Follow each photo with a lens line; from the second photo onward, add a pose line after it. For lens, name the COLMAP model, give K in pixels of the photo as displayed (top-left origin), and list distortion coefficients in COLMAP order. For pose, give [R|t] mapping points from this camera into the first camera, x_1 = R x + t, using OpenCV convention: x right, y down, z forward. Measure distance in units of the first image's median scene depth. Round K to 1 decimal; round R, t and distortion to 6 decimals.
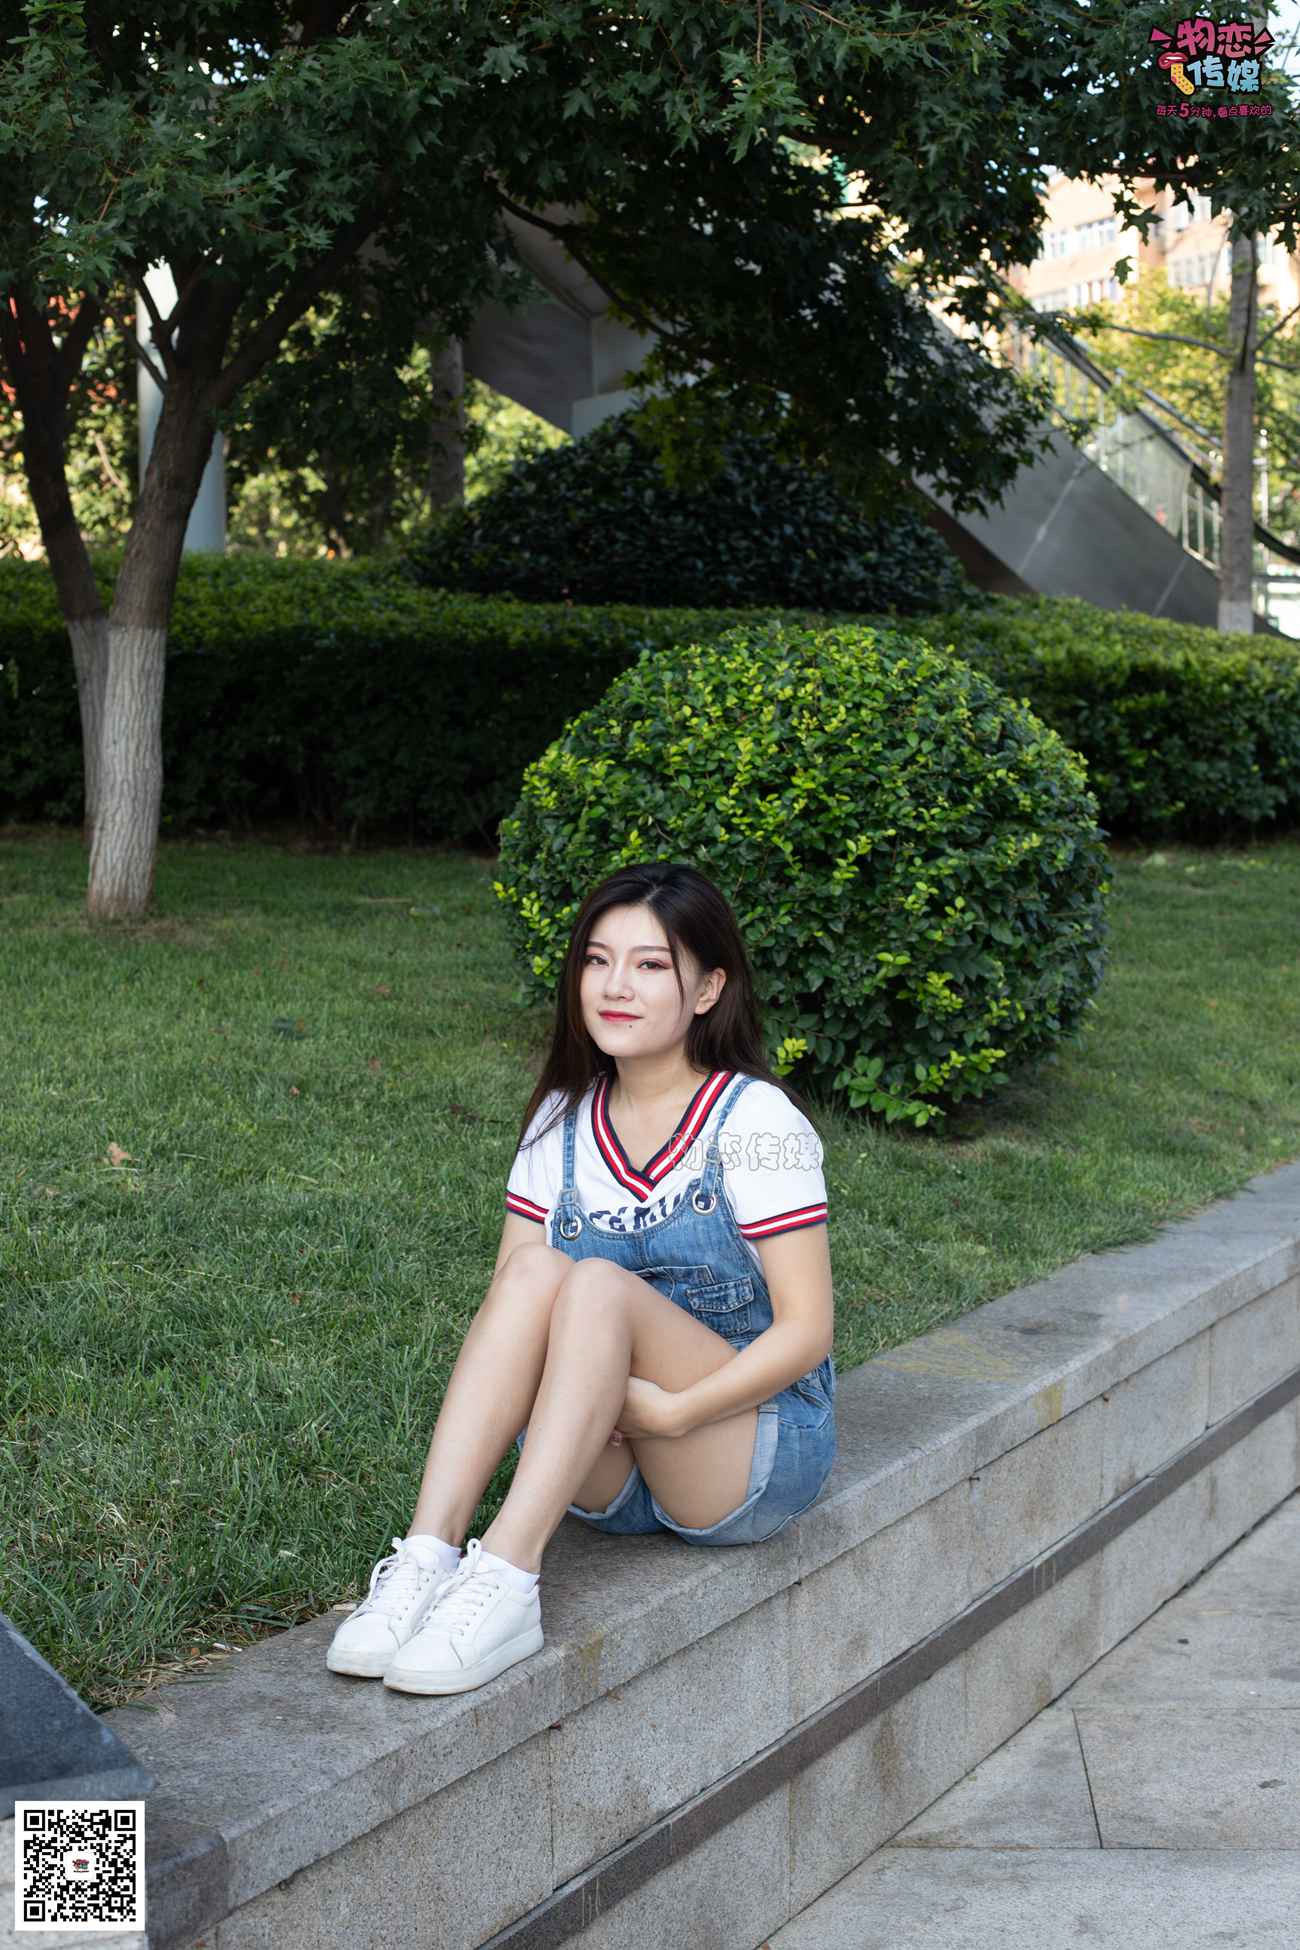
lens RADIAL K [[2874.6, 0, 650.0], [0, 2874.6, 975.0], [0, 0, 1]] dist [-0.209158, 0.782142]
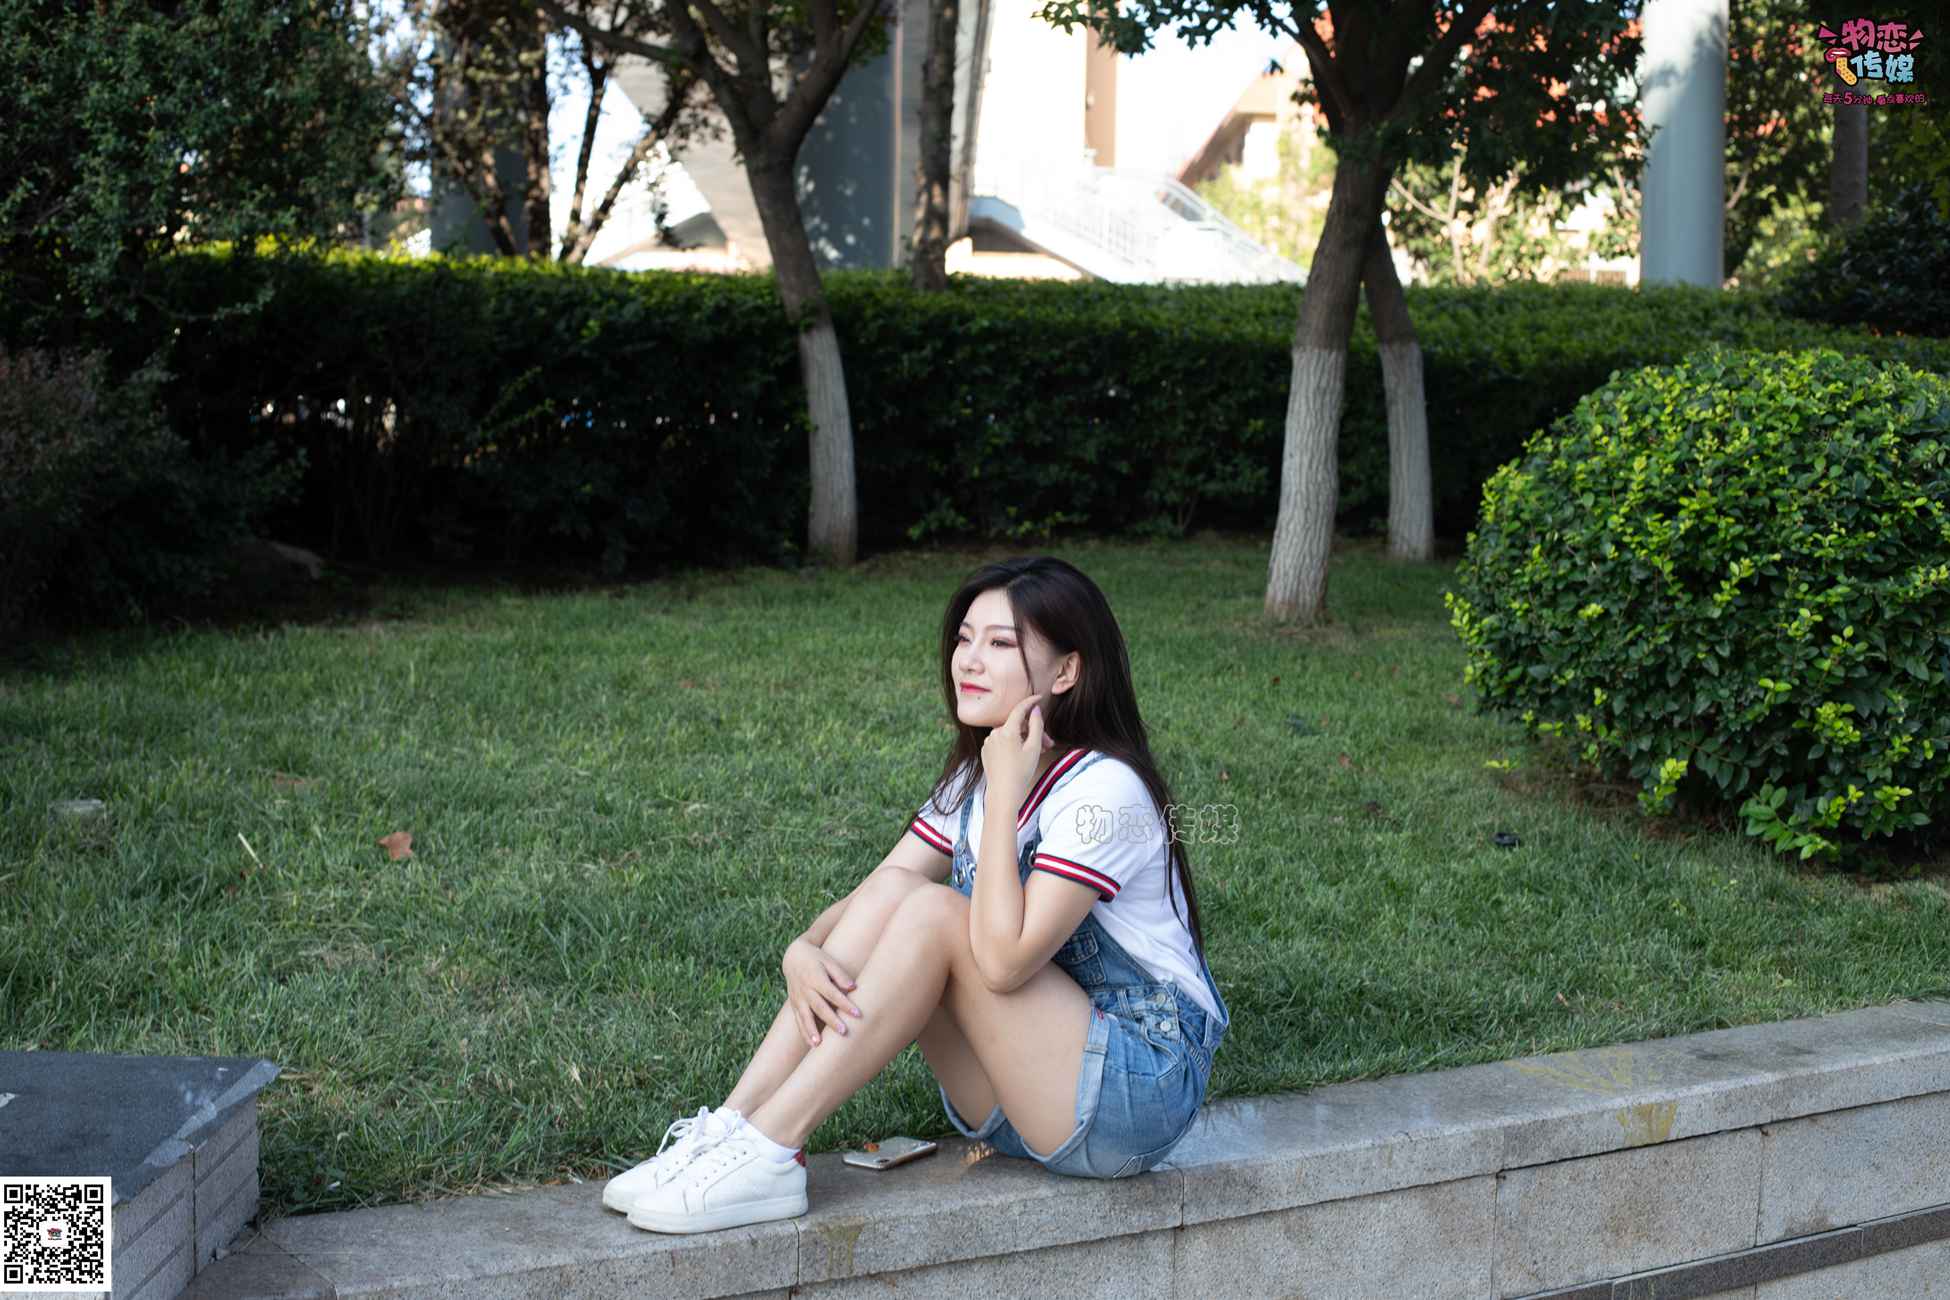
lens RADIAL K [[2874.6, 0, 975.0], [0, 2874.6, 650.0], [0, 0, 1]] dist [-0.209158, 0.782142]
pose [[0.884447, 0.055344, -0.463348, 0.290910], [-0.065351, 0.997847, -0.005557, 0.005595], [0.462043, 0.035195, 0.886159, 0.009354]]
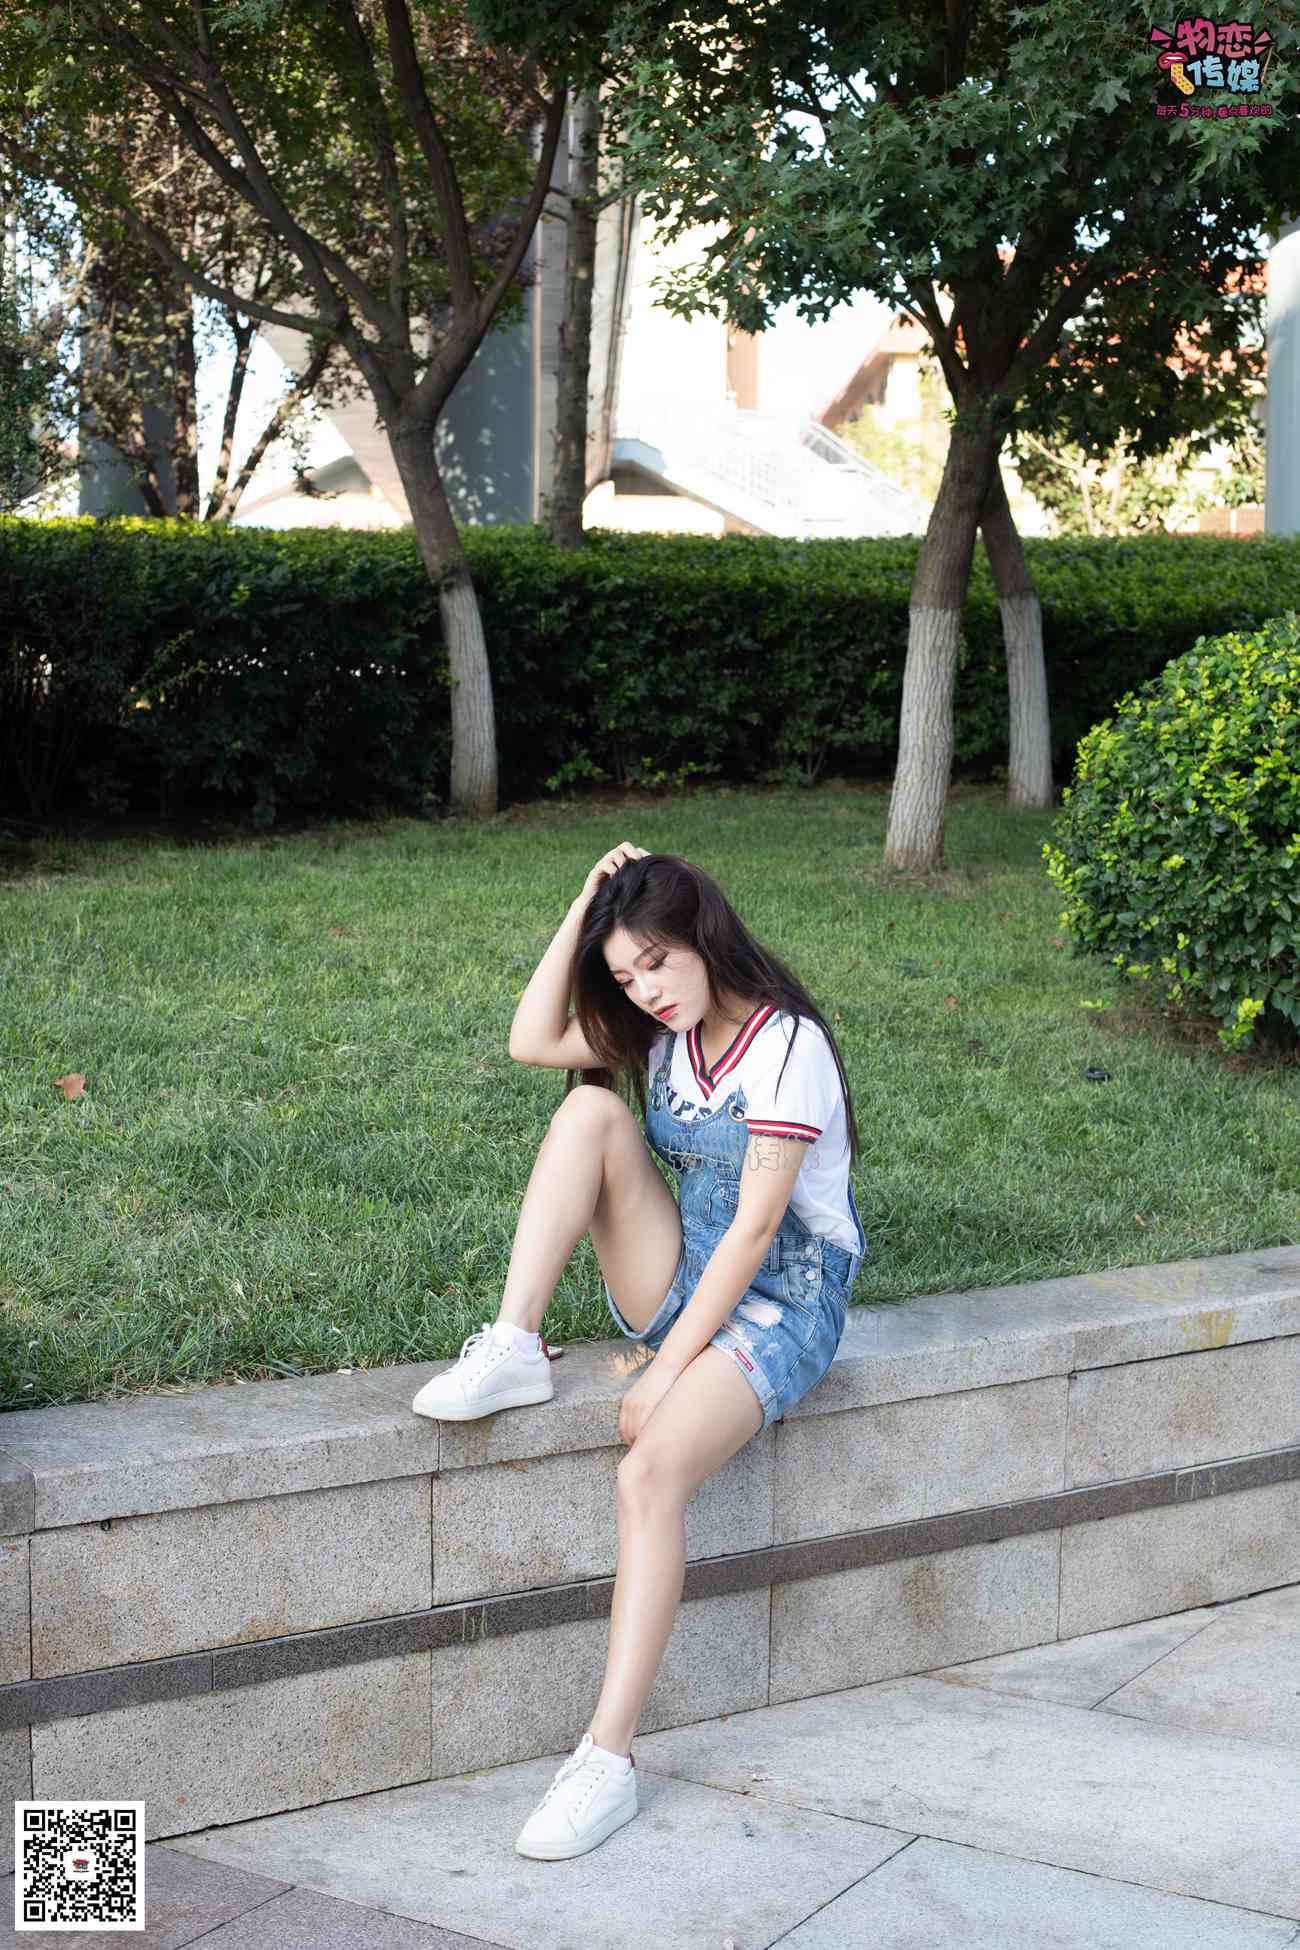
lens RADIAL K [[2874.6, 0, 650.0], [0, 2874.6, 975.0], [0, 0, 1]] dist [-0.209158, 0.782142]
pose [[0.889154, 0.063607, -0.453165, 0.333764], [-0.059211, 0.997959, 0.023898, 0.000821], [0.453760, 0.005583, 0.891106, -0.057026]]
